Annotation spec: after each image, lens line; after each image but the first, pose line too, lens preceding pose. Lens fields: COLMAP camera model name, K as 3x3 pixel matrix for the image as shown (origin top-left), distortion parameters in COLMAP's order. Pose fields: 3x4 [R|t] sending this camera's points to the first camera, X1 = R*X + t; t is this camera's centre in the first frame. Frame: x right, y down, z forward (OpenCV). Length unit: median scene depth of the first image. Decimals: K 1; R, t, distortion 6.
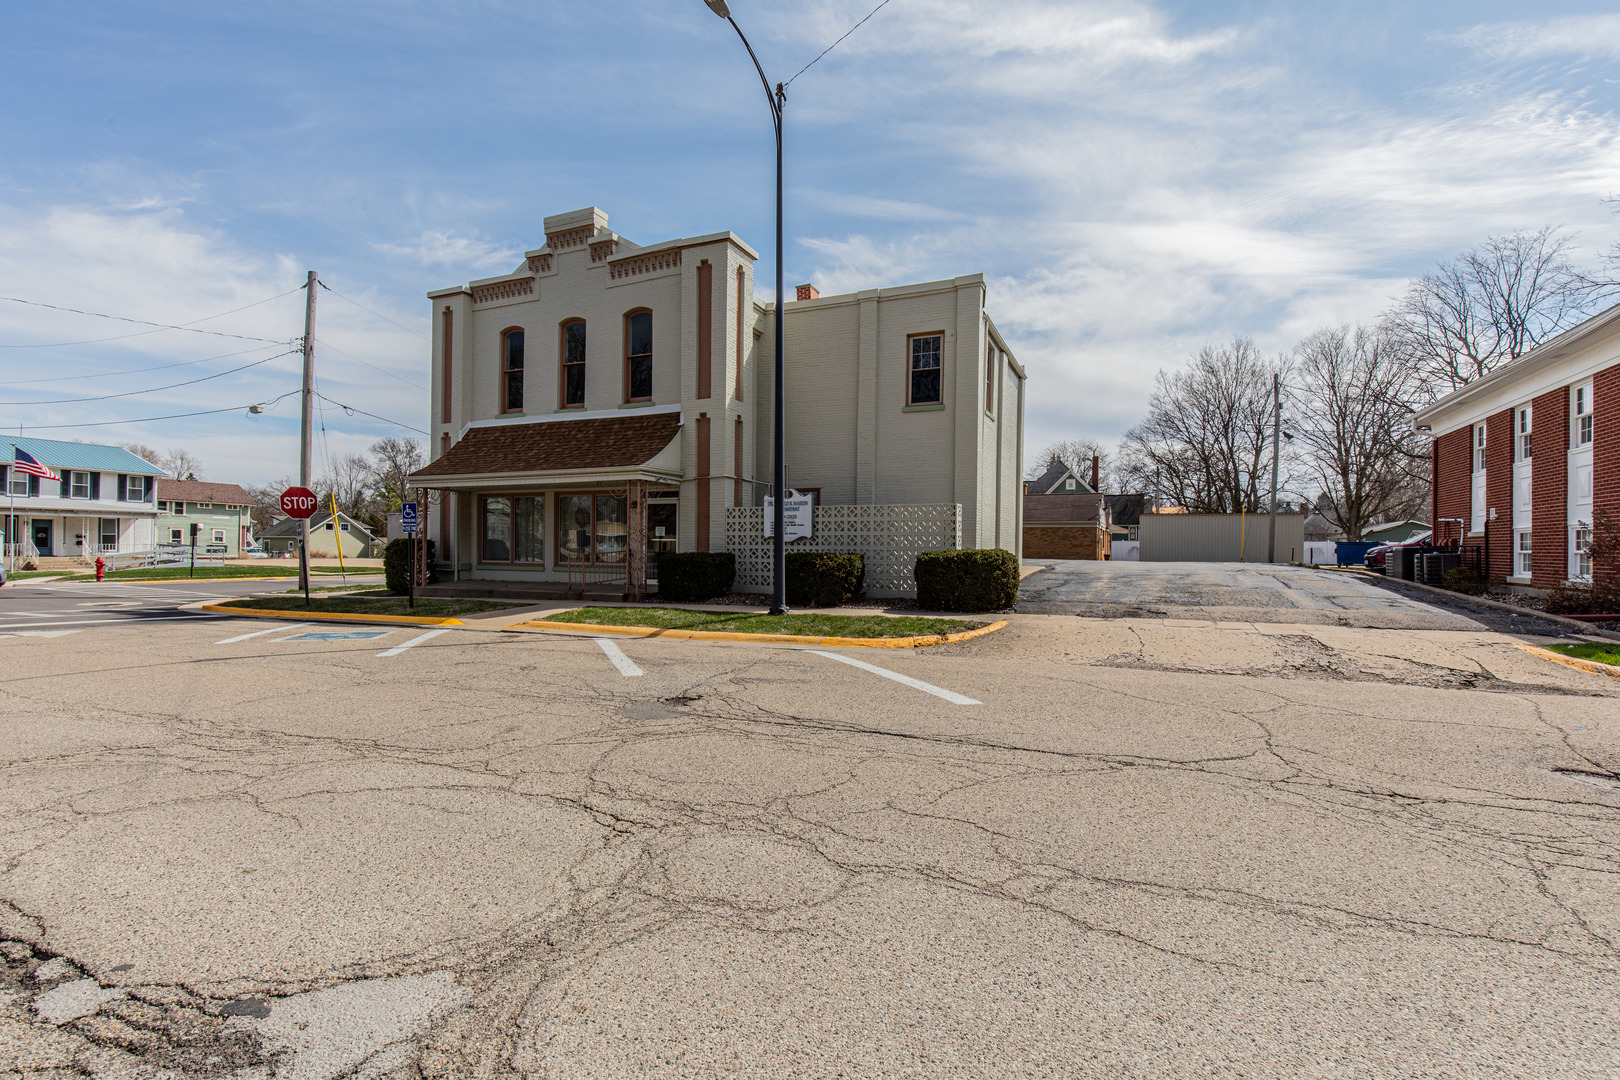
lens RADIAL K [[757.0, 0, 810.0], [0, 757.0, 540.0], [0, 0, 1]] dist [0.027553, -0.000017]
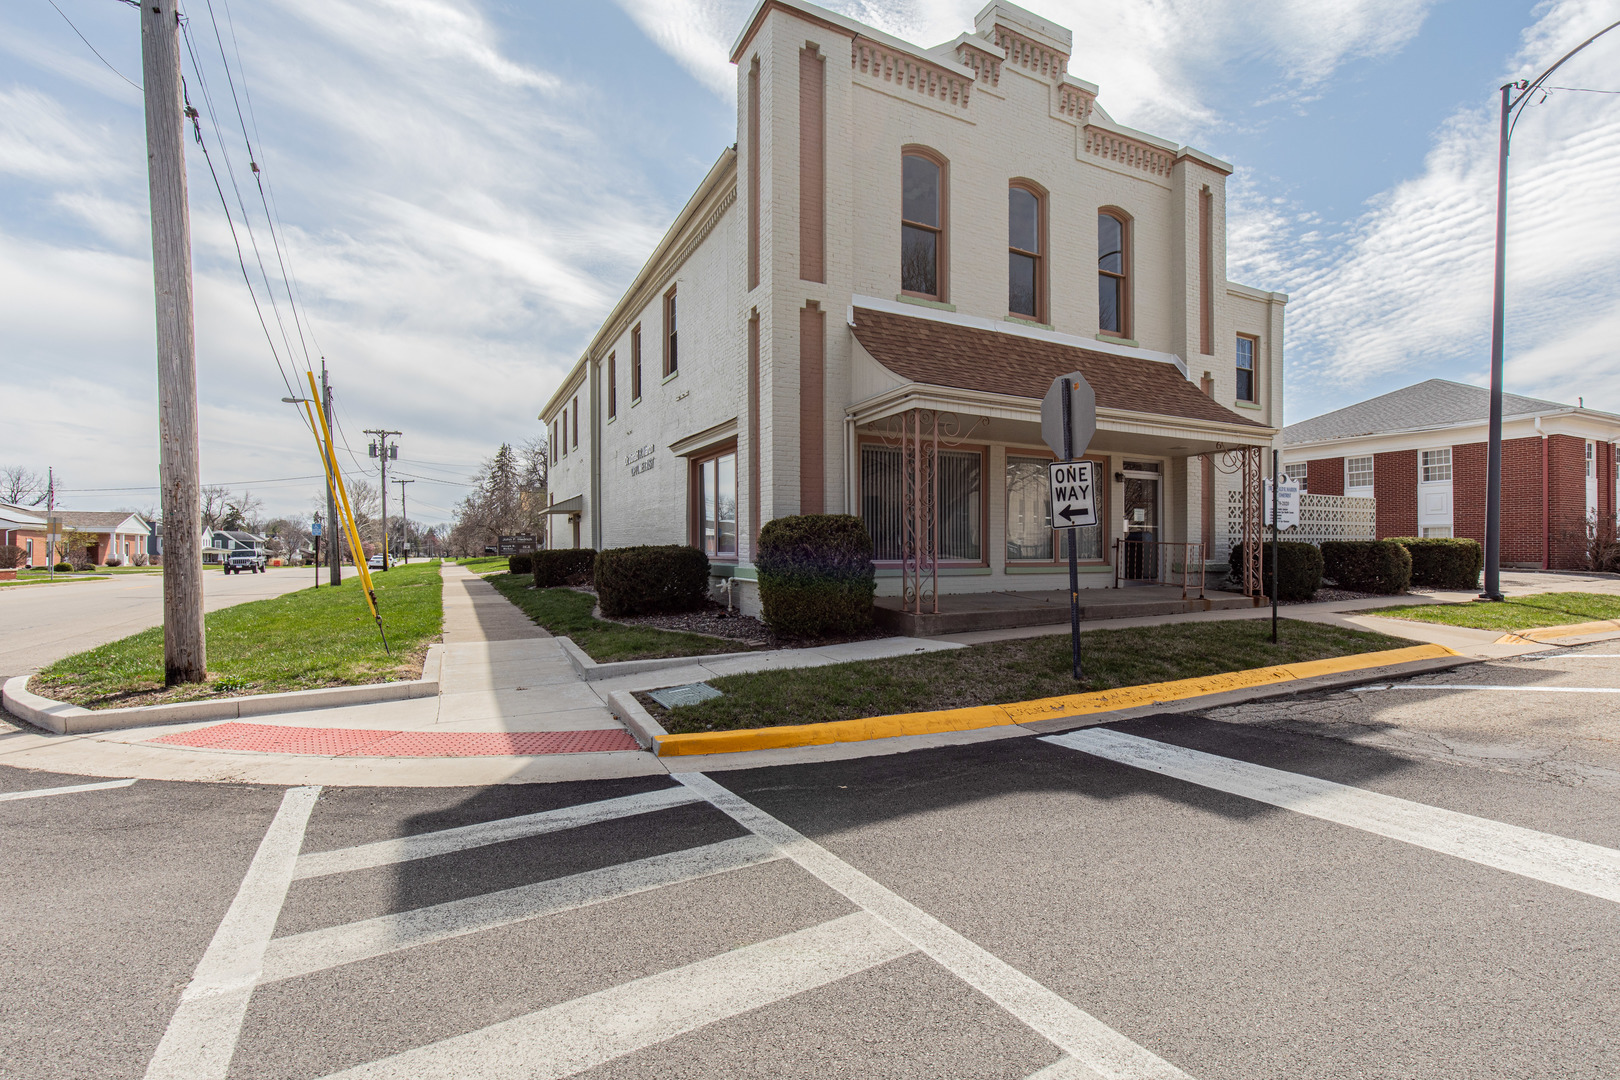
lens RADIAL K [[719.5, 0, 866.1], [0, 719.5, 536.0], [0, 0, 1]] dist [-0.000374, 0.000160]
pose [[0.601376, 0.003215, 0.798959, -0.887227], [-0.004189, 0.999991, -0.000870, 0.010622], [-0.798955, -0.002824, 0.601384, 0.747654]]
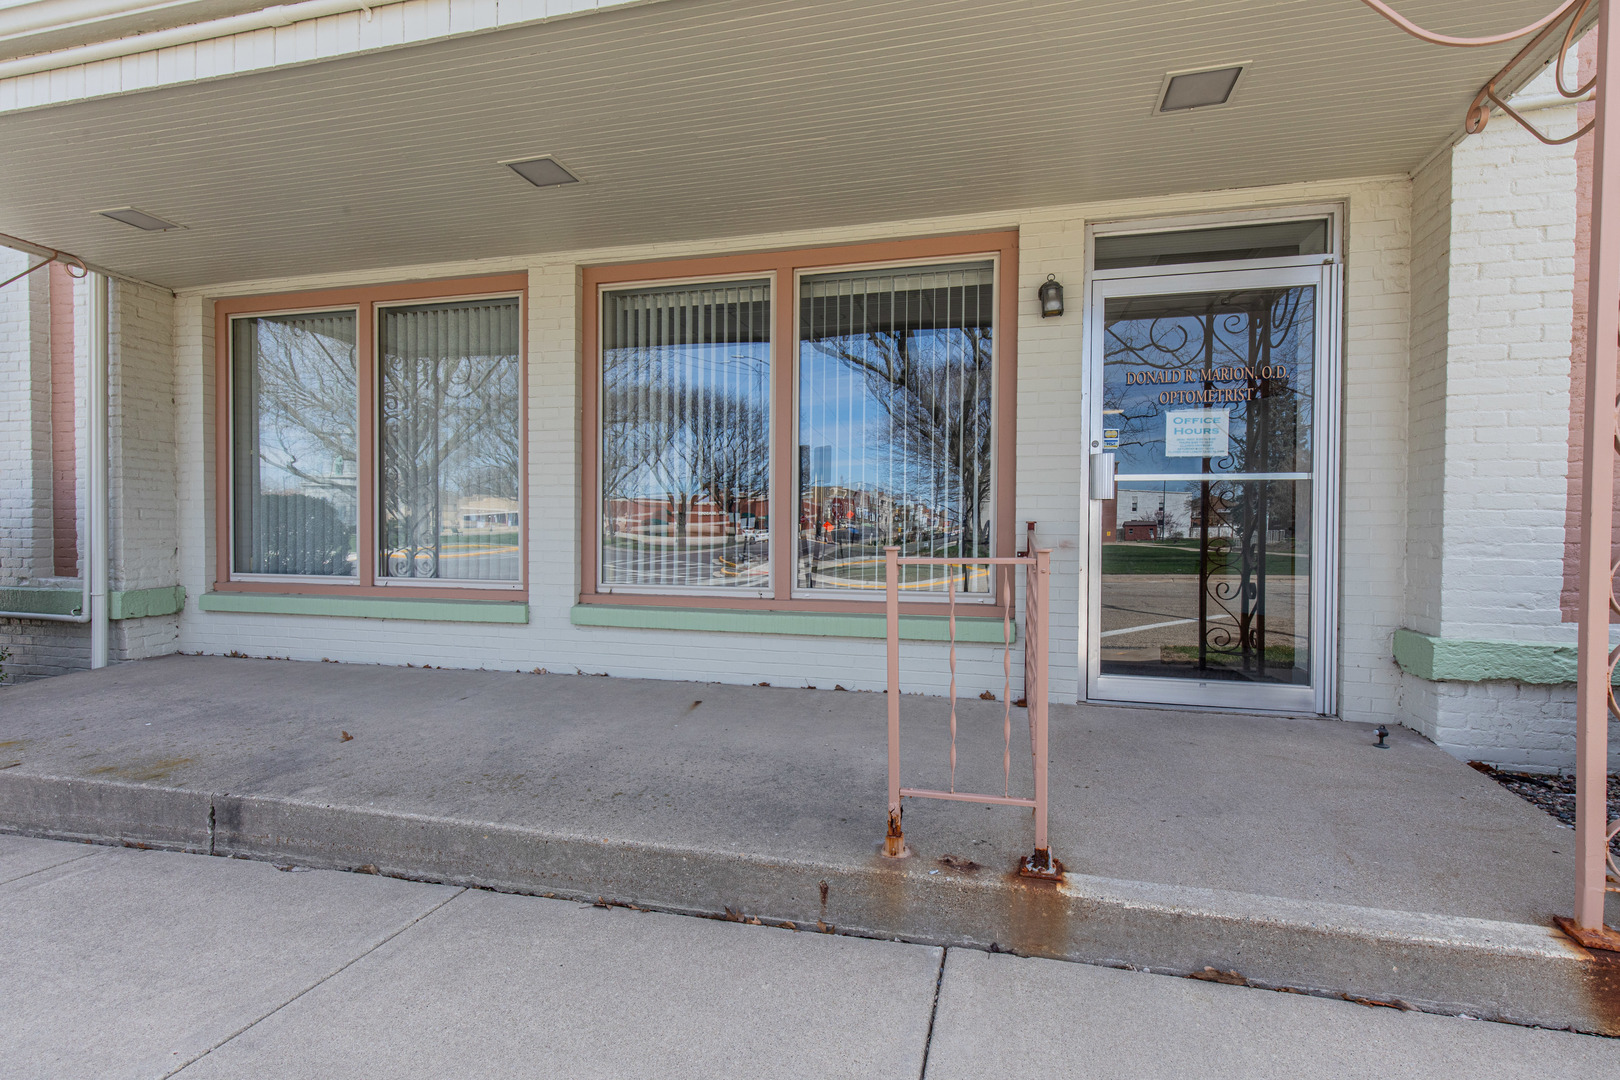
lens RADIAL K [[757.0, 0, 810.0], [0, 757.0, 540.0], [0, 0, 1]] dist [0.027553, -0.000017]
pose [[0.985632, -0.000086, 0.168905, -0.312935], [-0.003214, 0.999809, 0.019268, 0.011600], [-0.168874, -0.019534, 0.985444, 0.782216]]
